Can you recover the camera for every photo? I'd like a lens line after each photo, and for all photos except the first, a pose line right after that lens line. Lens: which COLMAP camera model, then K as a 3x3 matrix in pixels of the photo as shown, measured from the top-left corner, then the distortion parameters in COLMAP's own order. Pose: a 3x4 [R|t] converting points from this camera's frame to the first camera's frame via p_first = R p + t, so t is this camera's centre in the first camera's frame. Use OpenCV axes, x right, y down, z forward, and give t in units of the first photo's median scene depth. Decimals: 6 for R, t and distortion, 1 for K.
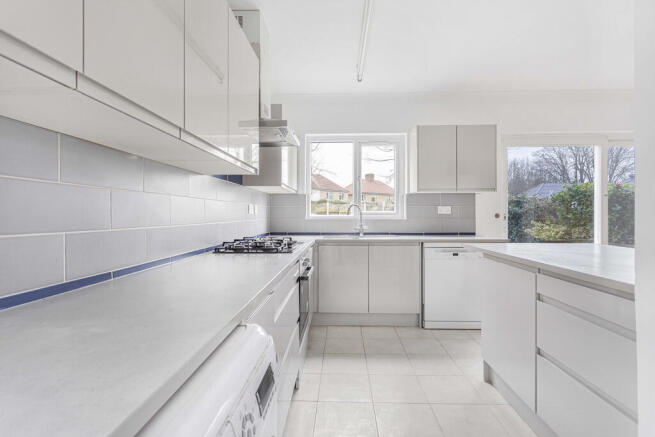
lens RADIAL K [[321.0, 0, 327.9], [0, 321.0, 215.9], [0, 0, 1]] dist [0.000329, 0.000055]
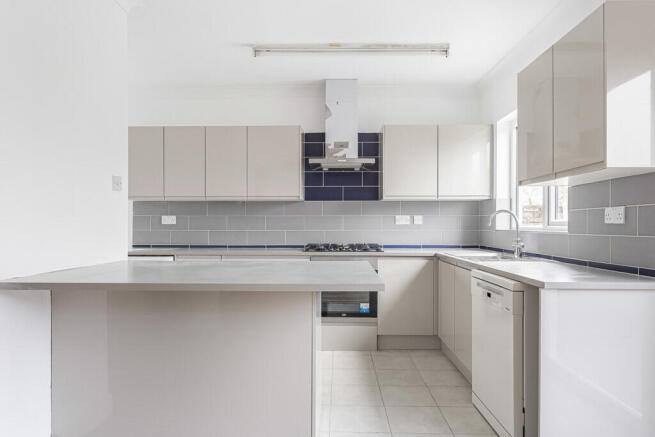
lens RADIAL K [[412.5, 0, 328.6], [0, 412.5, 227.2], [0, 0, 1]] dist [0.000910, 0.000032]
pose [[0.028499, 0.007106, -0.999569, 0.937296], [-0.002129, 0.999973, 0.007048, -0.004307], [0.999592, 0.001928, 0.028513, 0.572455]]
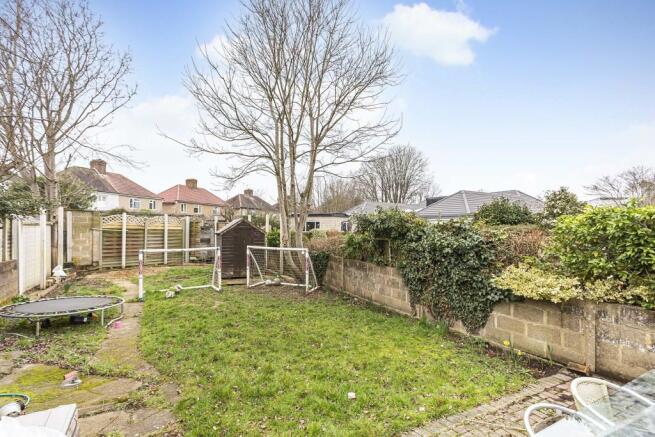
lens RADIAL K [[323.0, 0, 336.5], [0, 323.0, 228.2], [0, 0, 1]] dist [0.001675, 0.000375]
pose [[0.849100, 0.007672, 0.528176, 0.110190], [-0.008651, 0.999962, -0.000618, -0.096642], [-0.528161, -0.004044, 0.849135, 1.347589]]
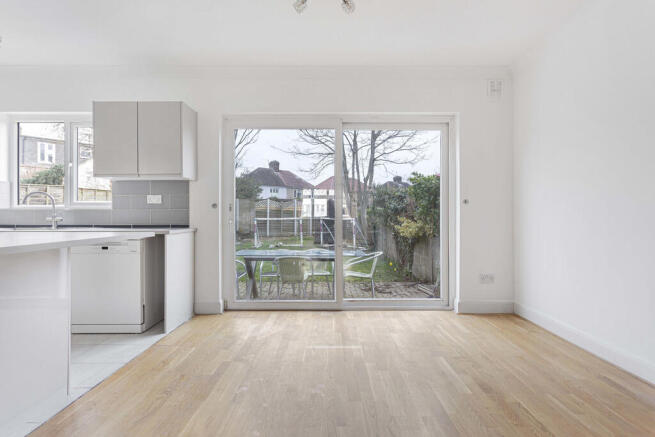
lens RADIAL K [[340.5, 0, 327.7], [0, 340.5, 215.6], [0, 0, 1]] dist [-0.000344, 0.000336]
pose [[0.999348, 0.001114, 0.036078, 0.803819], [-0.001108, 0.999999, -0.000179, 0.026285], [-0.036078, 0.000139, 0.999349, 0.043914]]
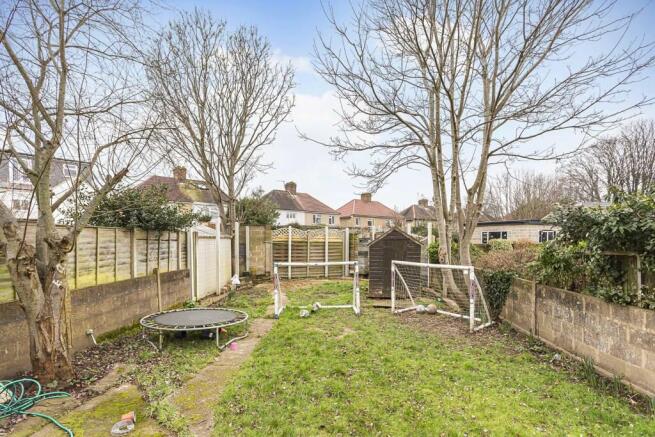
lens RADIAL K [[331.8, 0, 327.6], [0, 331.8, 252.7], [0, 0, 1]] dist [0.002325, 0.000500]
pose [[0.999997, -0.002196, -0.000480, 0.462727], [0.002212, 0.999359, 0.035744, -0.076658], [0.000401, -0.035745, 0.999361, 1.822820]]
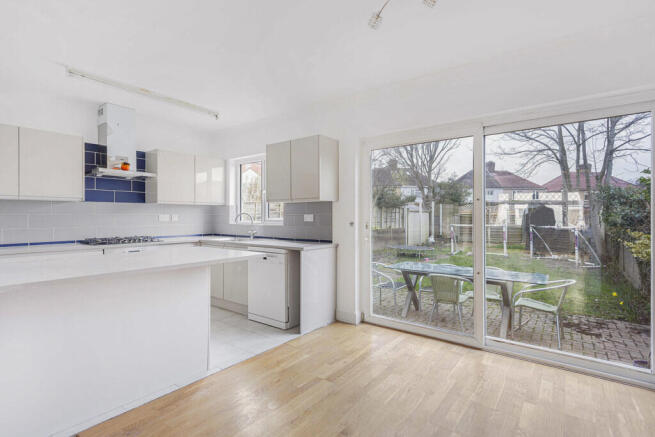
lens RADIAL K [[317.0, 0, 323.9], [0, 317.0, 216.8], [0, 0, 1]] dist [0.000633, 0.000694]
pose [[0.817400, 0.001693, -0.576068, 1.004851], [-0.002880, 0.999995, -0.001148, -0.020758], [0.576063, 0.002597, 0.817401, 0.170537]]
